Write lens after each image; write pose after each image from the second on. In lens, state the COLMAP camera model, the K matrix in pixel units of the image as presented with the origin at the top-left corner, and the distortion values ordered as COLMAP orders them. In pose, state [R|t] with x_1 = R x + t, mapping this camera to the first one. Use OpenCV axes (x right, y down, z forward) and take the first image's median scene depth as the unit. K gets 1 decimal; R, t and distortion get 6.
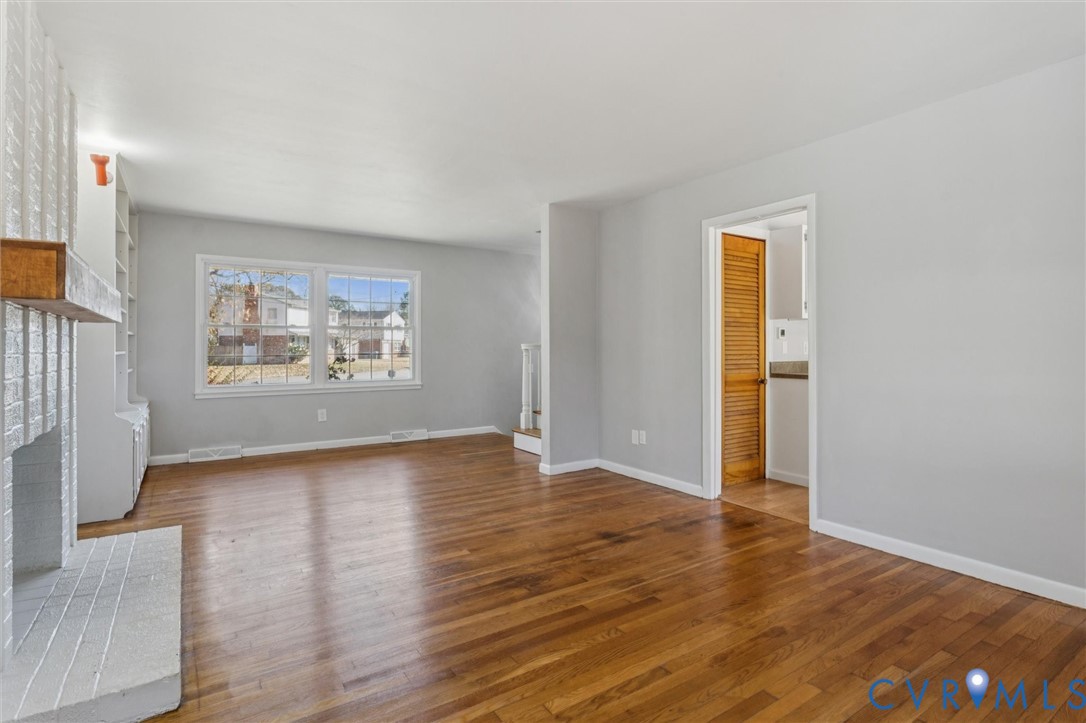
lens RADIAL K [[534.3, 0, 541.1], [0, 534.3, 360.1], [0, 0, 1]] dist [-0.007078, 0.003303]
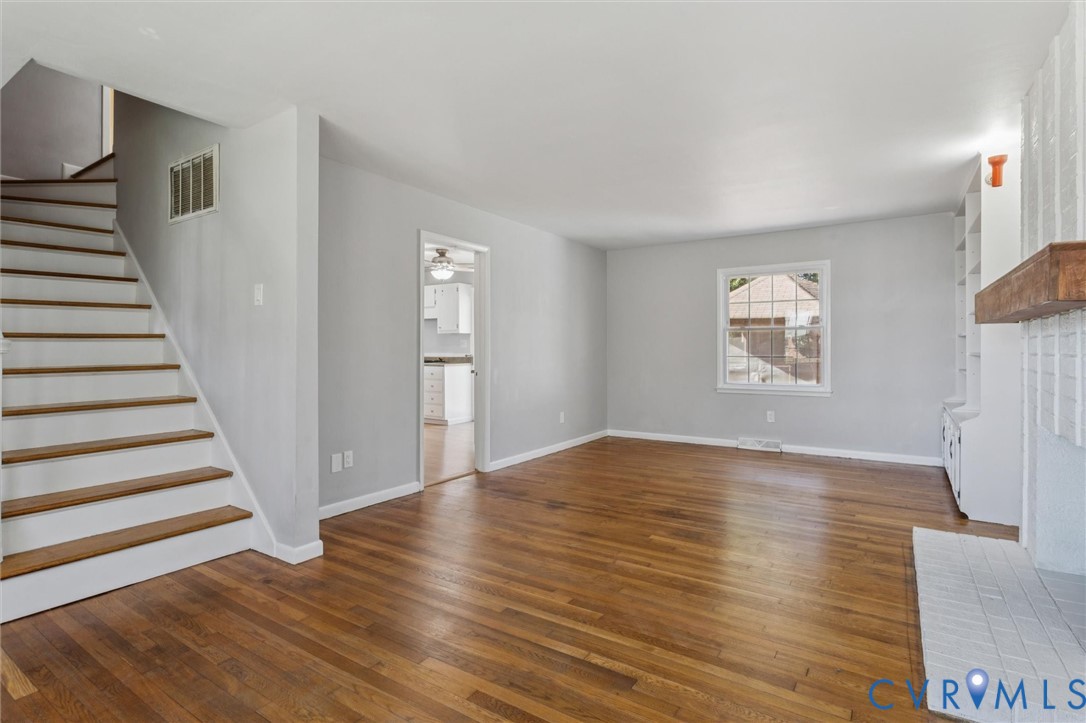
lens RADIAL K [[534.3, 0, 541.3], [0, 534.3, 357.2], [0, 0, 1]] dist [-0.007078, 0.003303]
pose [[-0.397812, -0.007160, 0.917439, -0.999947], [0.012423, 0.999836, 0.013189, -0.026658], [-0.917383, 0.016644, -0.397657, 1.554292]]
